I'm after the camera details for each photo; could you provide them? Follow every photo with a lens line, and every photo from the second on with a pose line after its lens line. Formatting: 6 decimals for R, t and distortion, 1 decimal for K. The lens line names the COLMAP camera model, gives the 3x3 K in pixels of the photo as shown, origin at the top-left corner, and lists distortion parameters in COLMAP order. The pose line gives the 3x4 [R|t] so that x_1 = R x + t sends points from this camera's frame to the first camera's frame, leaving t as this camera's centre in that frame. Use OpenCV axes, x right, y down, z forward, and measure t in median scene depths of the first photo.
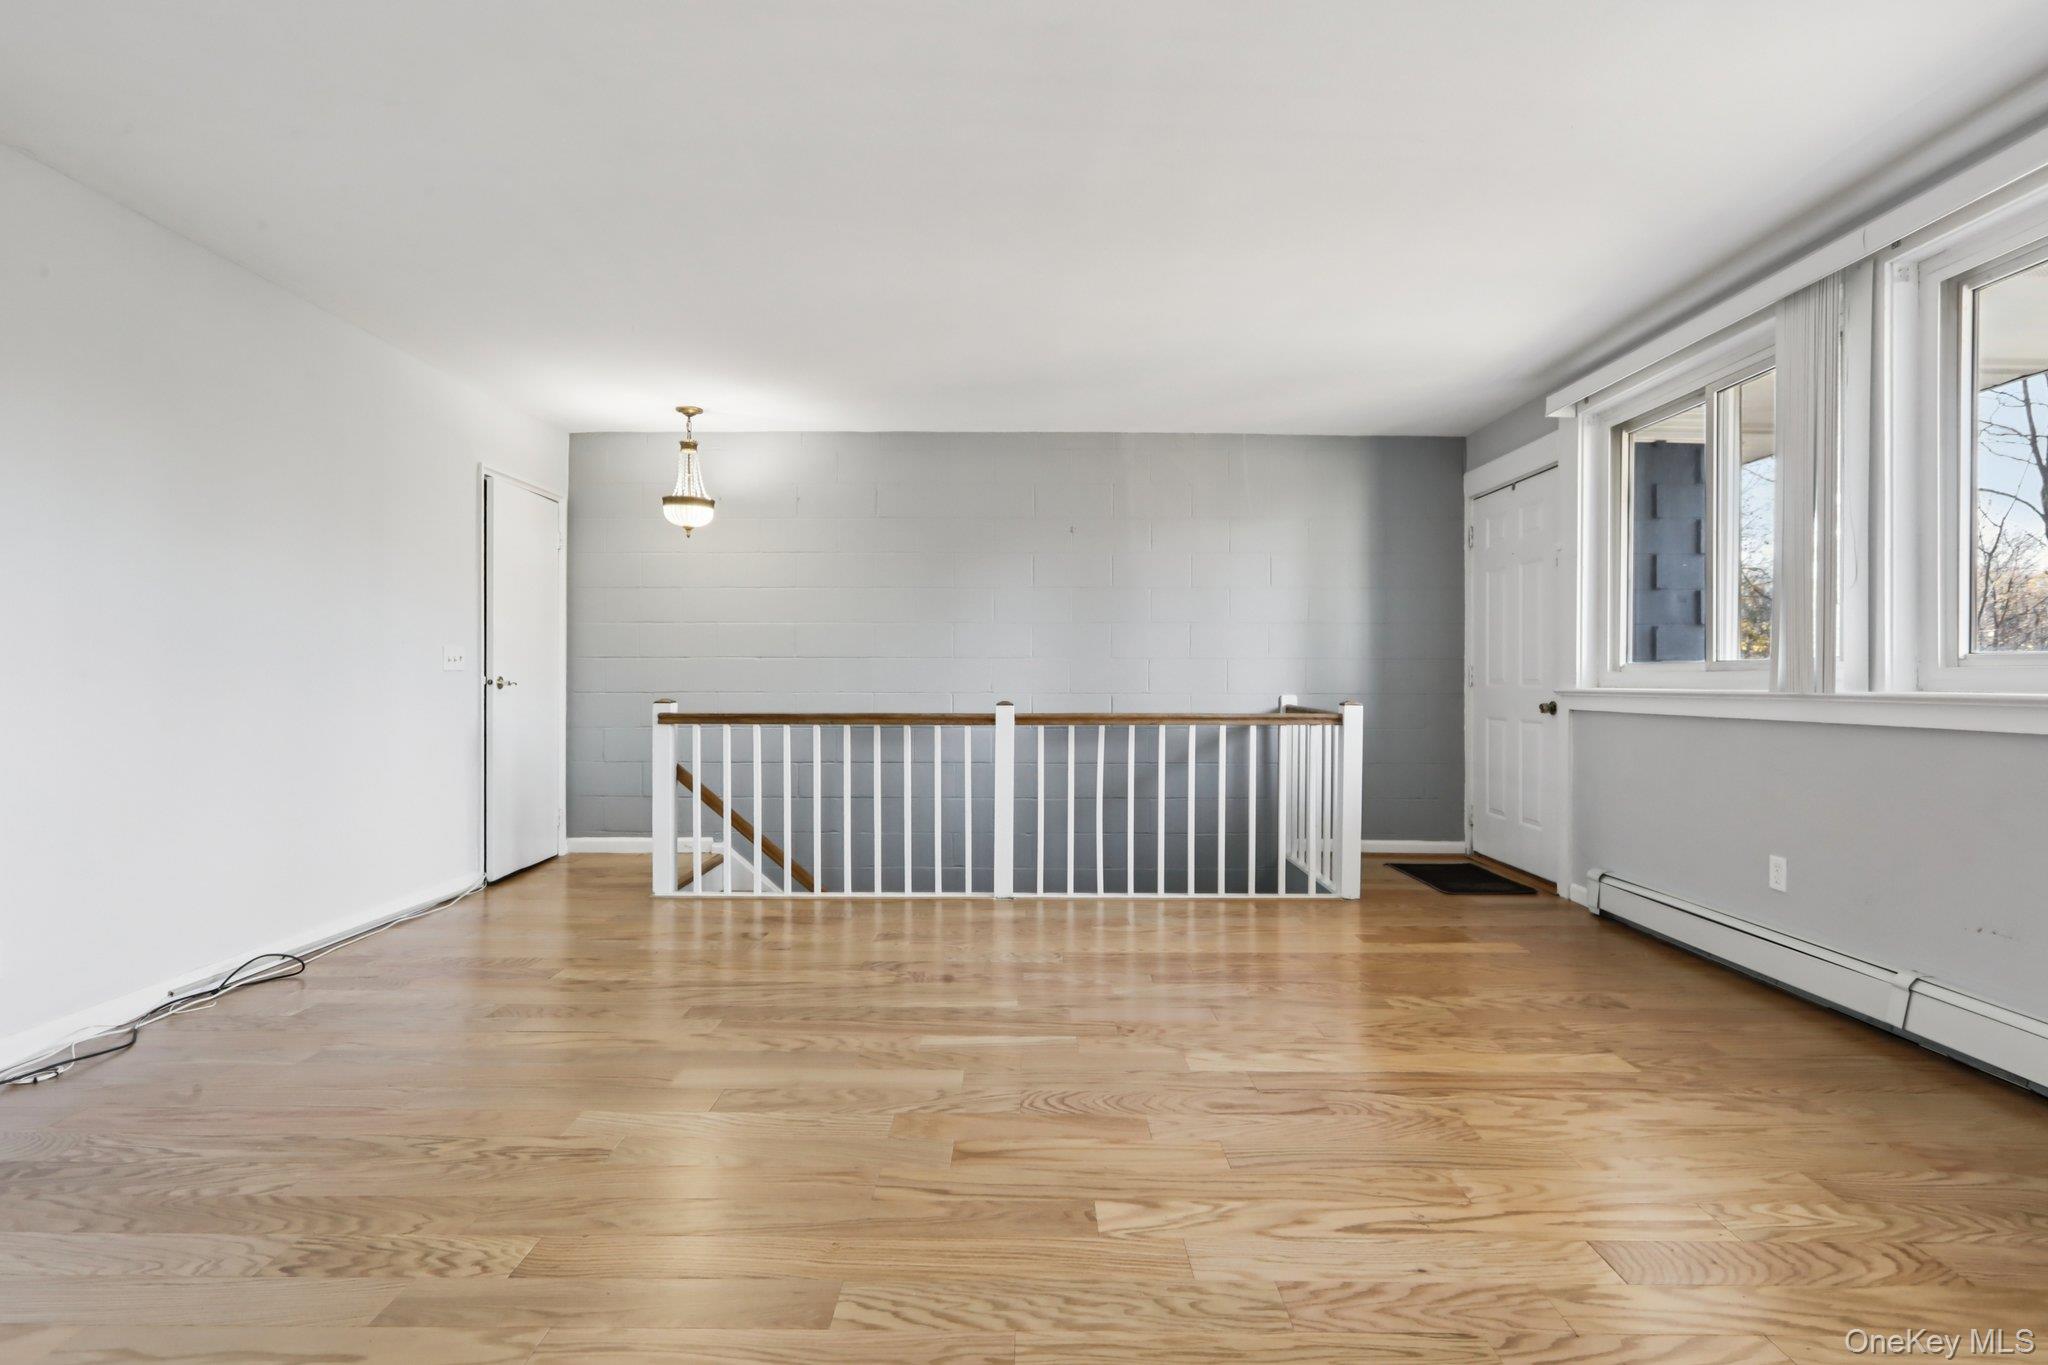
lens RADIAL K [[953.7, 0, 1023.4], [0, 953.7, 684.4], [0, 0, 1]] dist [-0.000487, 0.000789]
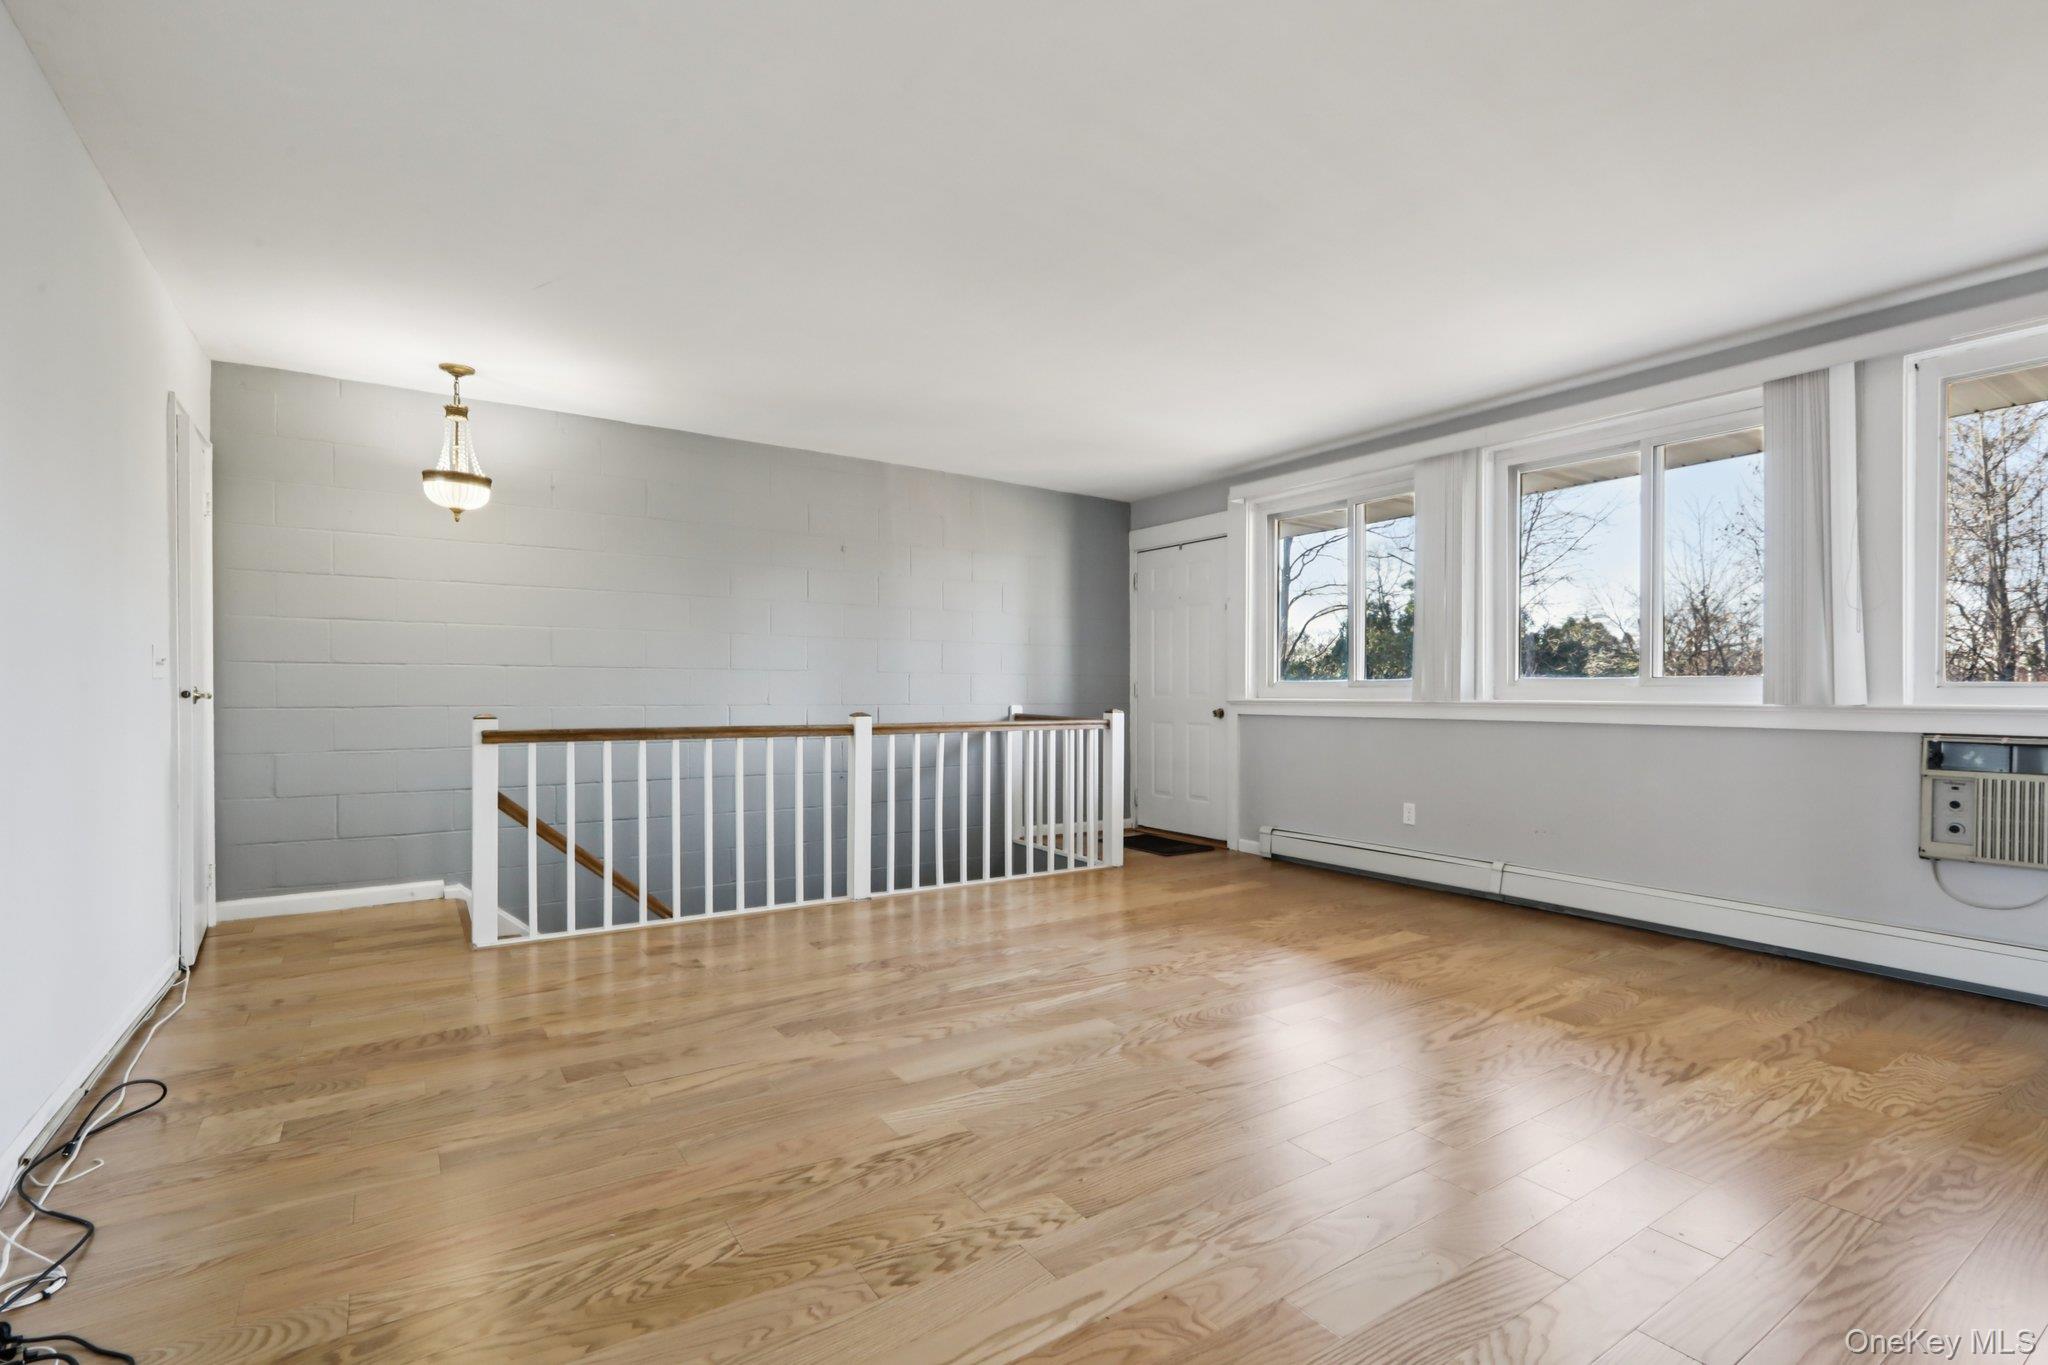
lens RADIAL K [[942.5, 0, 1015.2], [0, 942.5, 698.9], [0, 0, 1]] dist [-0.001975, 0.000923]
pose [[0.828464, -0.002739, 0.560036, -0.634167], [0.001846, 0.999996, 0.002159, 0.001320], [-0.560039, -0.000755, 0.828466, 0.062196]]
